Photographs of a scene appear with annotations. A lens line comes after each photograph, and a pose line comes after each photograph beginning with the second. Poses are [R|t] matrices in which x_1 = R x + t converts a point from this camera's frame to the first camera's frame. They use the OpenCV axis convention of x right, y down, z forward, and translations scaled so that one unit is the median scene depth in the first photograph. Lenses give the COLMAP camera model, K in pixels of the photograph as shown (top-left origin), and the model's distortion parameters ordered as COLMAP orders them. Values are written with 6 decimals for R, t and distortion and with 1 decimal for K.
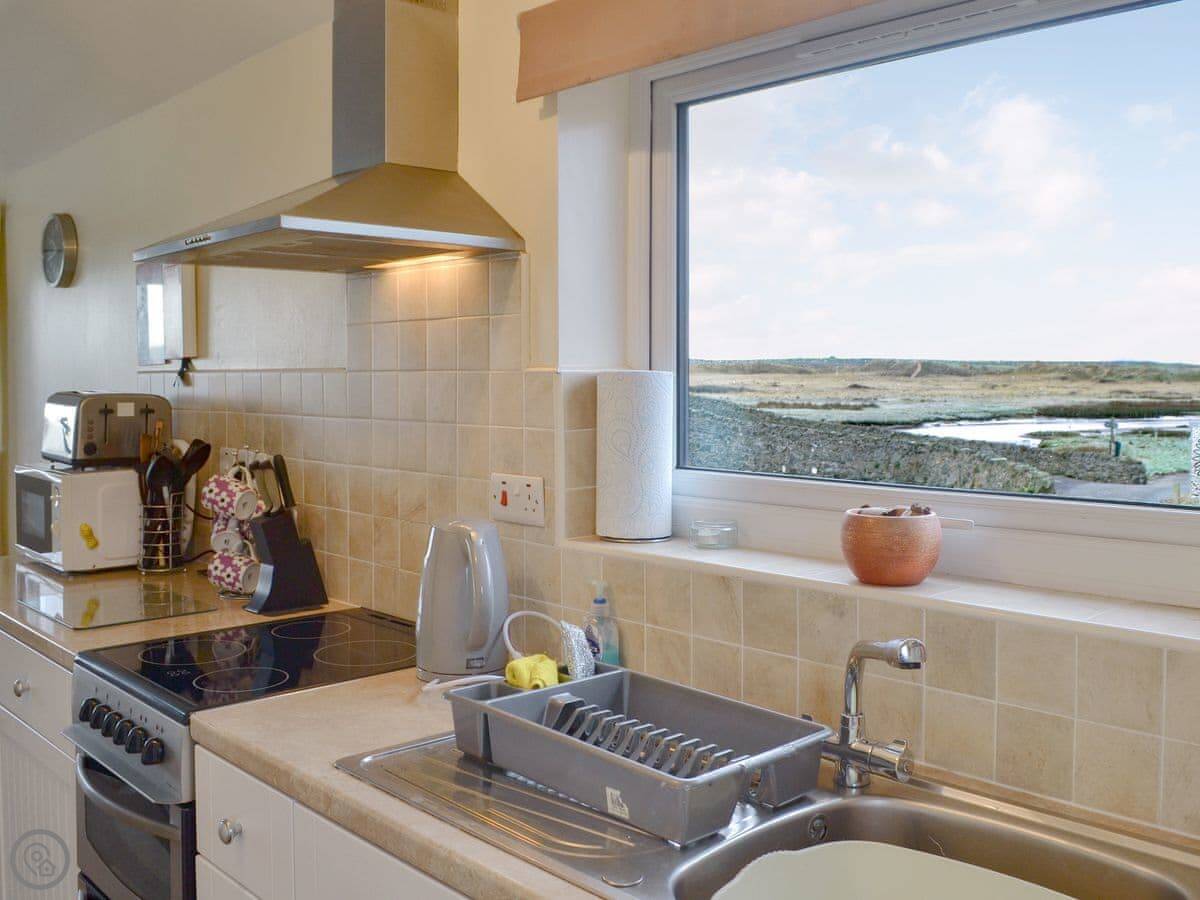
lens RADIAL K [[1124.8, 0, 600.0], [0, 1124.8, 450.0], [0, 0, 1]] dist [-0.074389, 0.001265]
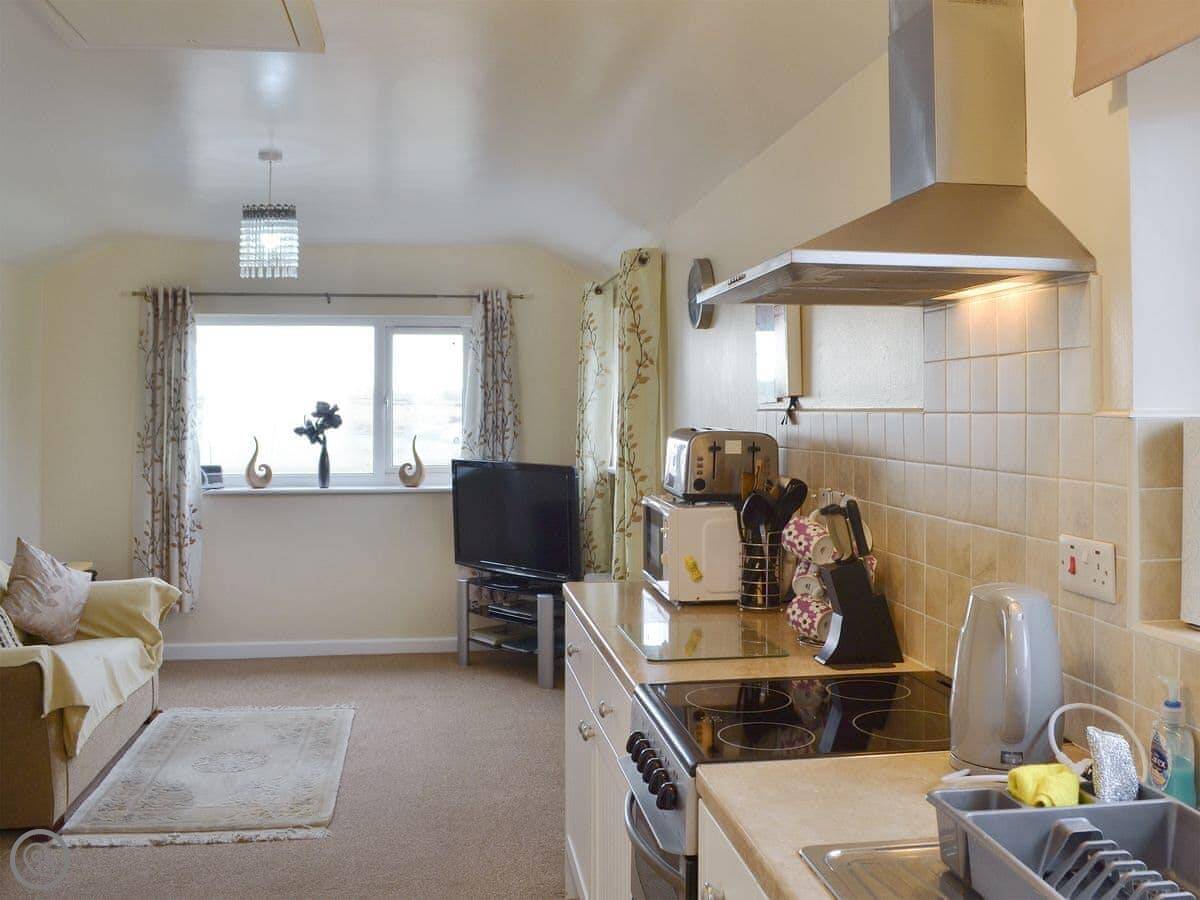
lens RADIAL K [[1139.9, 0, 600.0], [0, 1139.9, 450.0], [0, 0, 1]] dist [-0.099536, 0.027180]
pose [[0.819900, 0.020053, -0.572155, 0.086126], [-0.036864, 0.999162, -0.017807, -0.012932], [0.571319, 0.035692, 0.819952, 0.088438]]
